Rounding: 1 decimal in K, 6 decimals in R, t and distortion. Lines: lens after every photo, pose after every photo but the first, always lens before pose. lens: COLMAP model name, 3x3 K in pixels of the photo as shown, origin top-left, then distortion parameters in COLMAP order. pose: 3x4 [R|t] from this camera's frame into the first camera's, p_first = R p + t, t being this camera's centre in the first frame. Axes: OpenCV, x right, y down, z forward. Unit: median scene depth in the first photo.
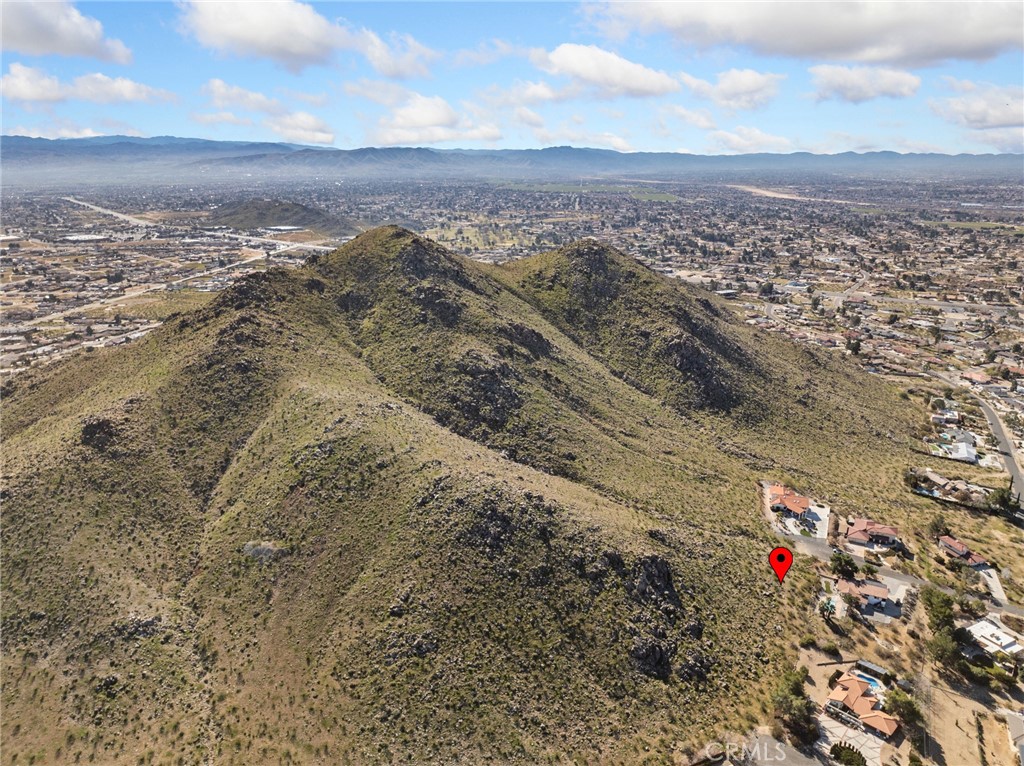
lens RADIAL K [[746.7, 0, 511.9], [0, 746.7, 352.3], [0, 0, 1]] dist [-0.051968, 0.020170]
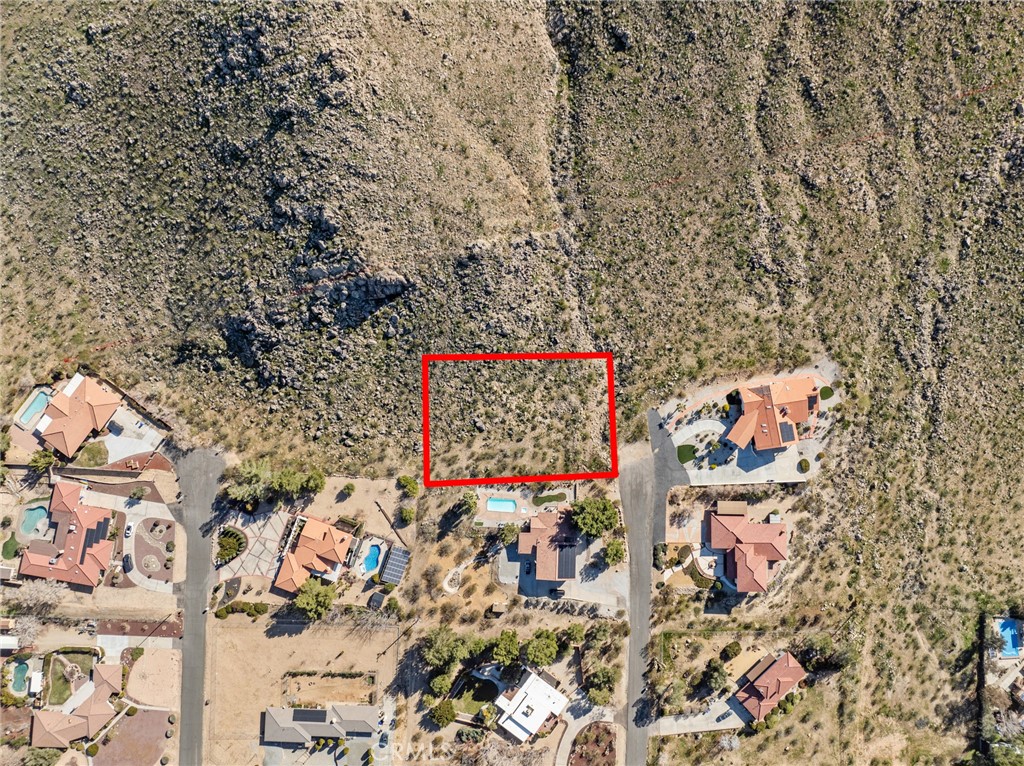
lens RADIAL K [[737.0, 0, 512.0], [0, 737.0, 383.0], [0, 0, 1]] dist [-0.061039, 0.032259]
pose [[0.448651, 0.890472, -0.075975, 0.363132], [-0.238680, 0.201309, 0.950003, -0.349982], [0.861246, -0.408087, 0.302855, 0.794164]]
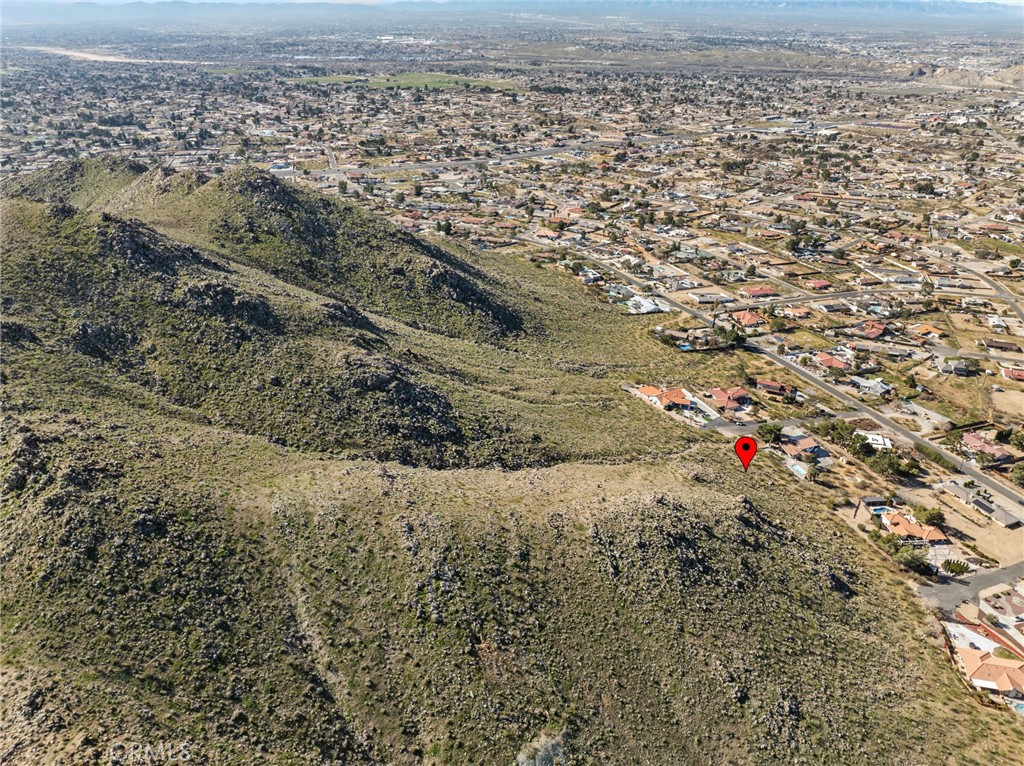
lens RADIAL K [[737.0, 0, 512.0], [0, 737.0, 383.0], [0, 0, 1]] dist [-0.061039, 0.032259]
pose [[0.648423, -0.344530, 0.678857, -0.602756], [0.185327, 0.936343, 0.298189, -0.220296], [-0.738378, -0.067542, 0.670997, 0.524066]]
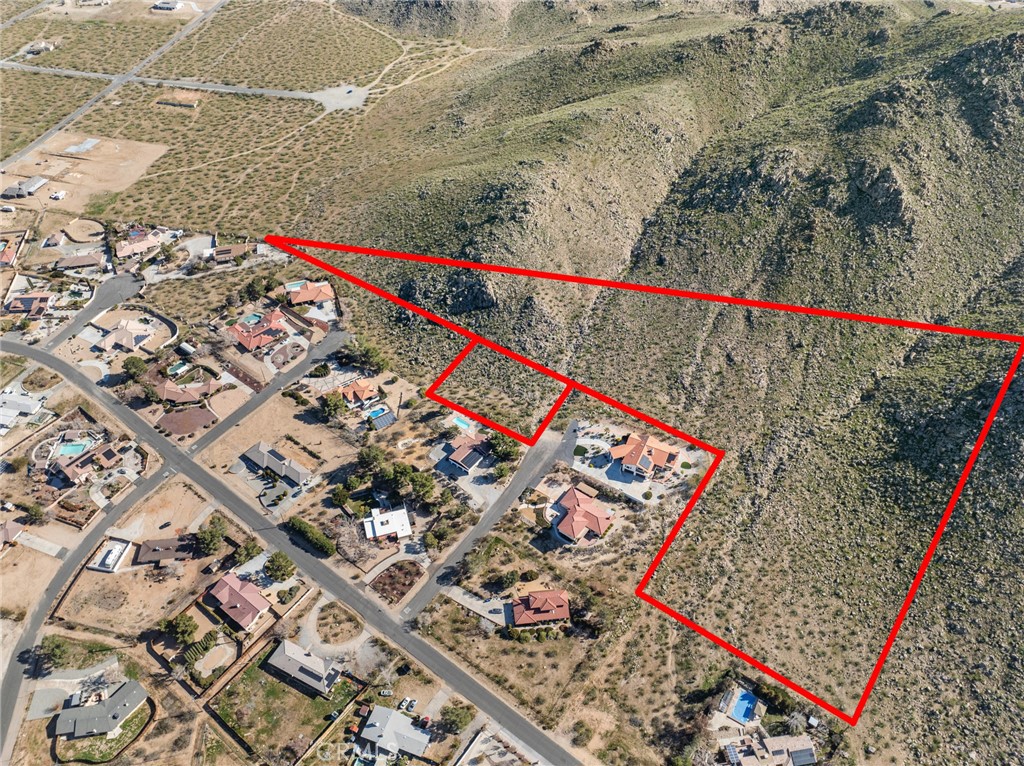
lens RADIAL K [[746.7, 0, 511.9], [0, 746.7, 352.3], [0, 0, 1]] dist [-0.051968, 0.020170]
pose [[-0.156392, 0.663973, -0.731219, 1.116544], [-0.243730, 0.691491, 0.680027, -0.496340], [0.957151, 0.284571, 0.053686, 0.929675]]
